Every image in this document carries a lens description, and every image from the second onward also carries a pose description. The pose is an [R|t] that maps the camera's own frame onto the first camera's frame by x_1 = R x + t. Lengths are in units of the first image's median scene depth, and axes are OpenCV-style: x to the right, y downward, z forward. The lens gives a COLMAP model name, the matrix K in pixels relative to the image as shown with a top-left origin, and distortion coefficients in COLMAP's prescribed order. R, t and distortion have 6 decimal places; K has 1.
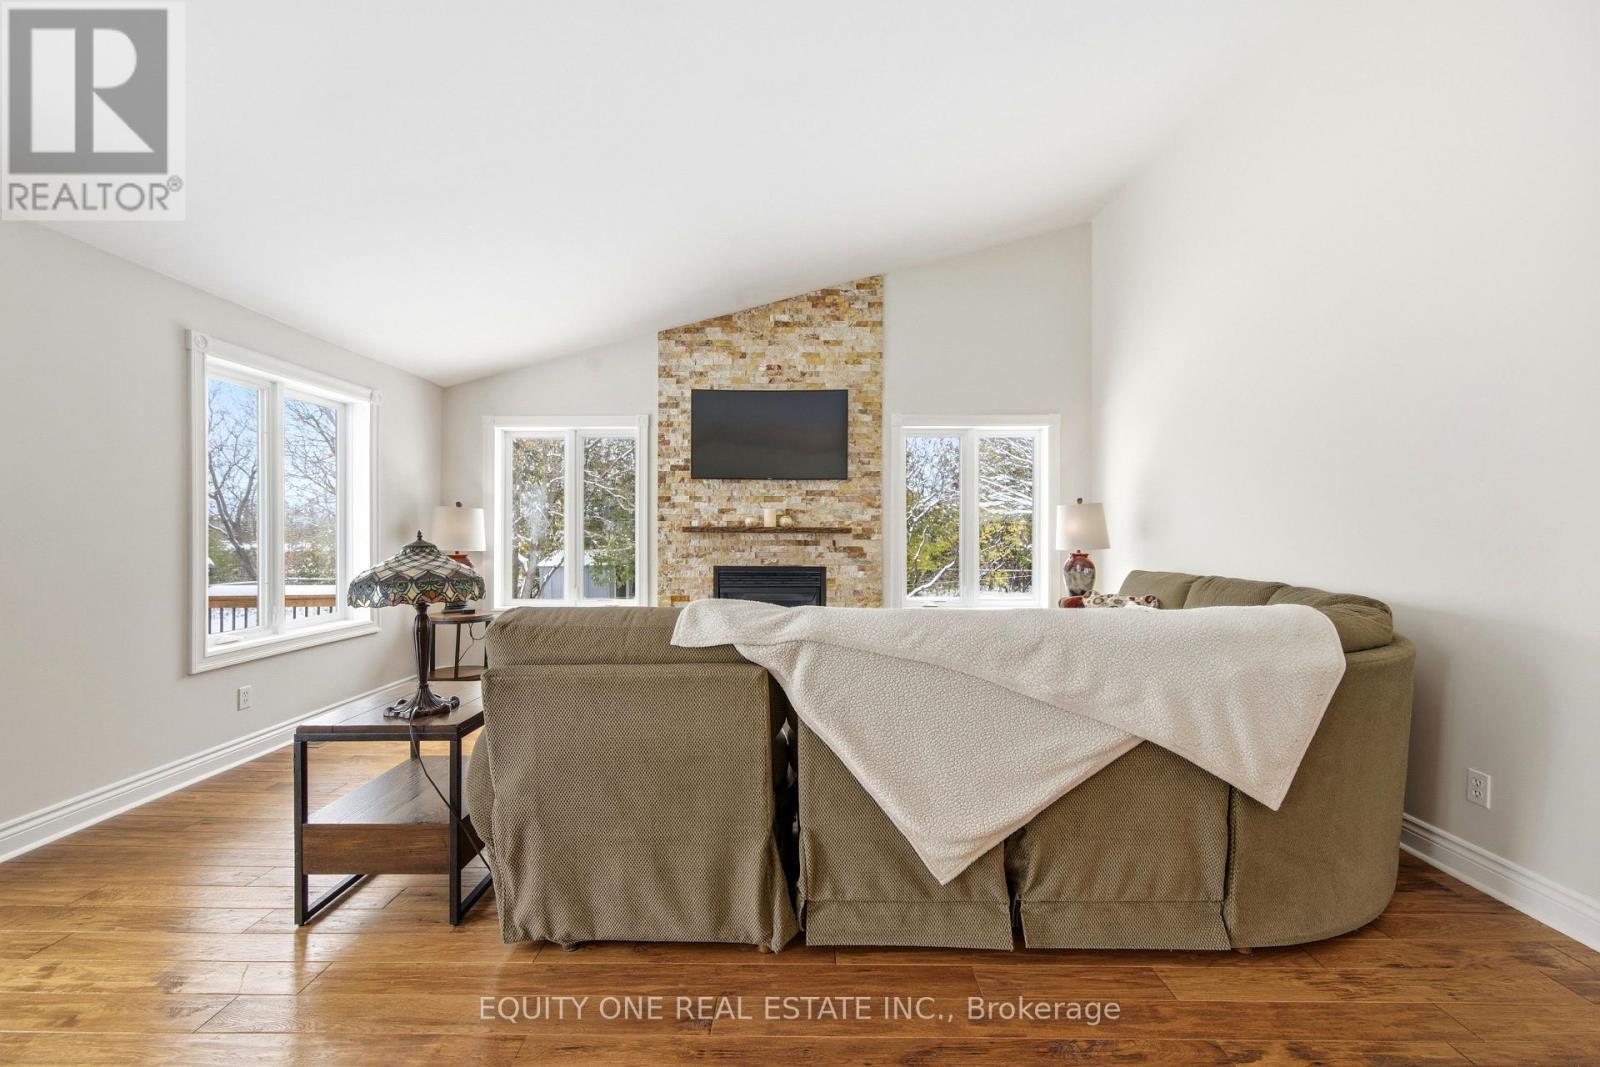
lens RADIAL K [[633.3, 0, 797.4], [0, 633.3, 536.9], [0, 0, 1]] dist [-0.000395, -0.000306]
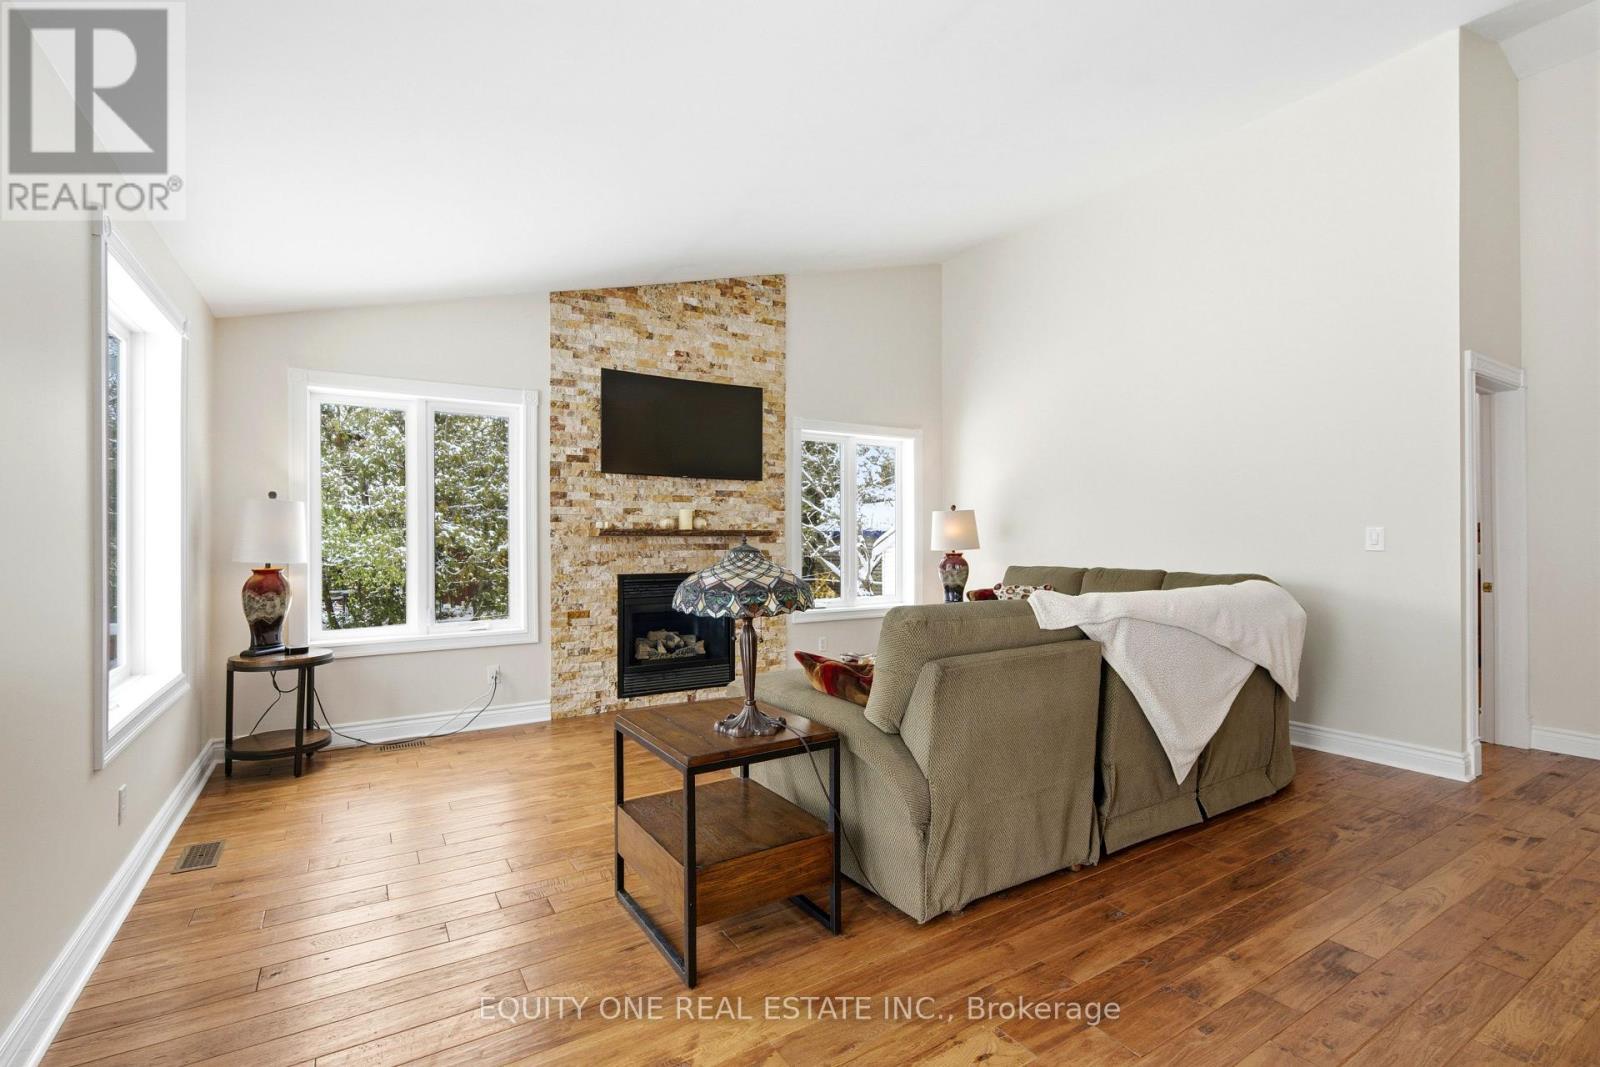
lens RADIAL K [[732.6, 0, 802.4], [0, 732.6, 535.0], [0, 0, 1]] dist [-0.001699, 0.000033]
pose [[0.841511, -0.001661, 0.540238, -0.461189], [0.005267, 0.999973, -0.005130, -0.001676], [-0.540215, 0.007162, 0.841497, 0.024771]]
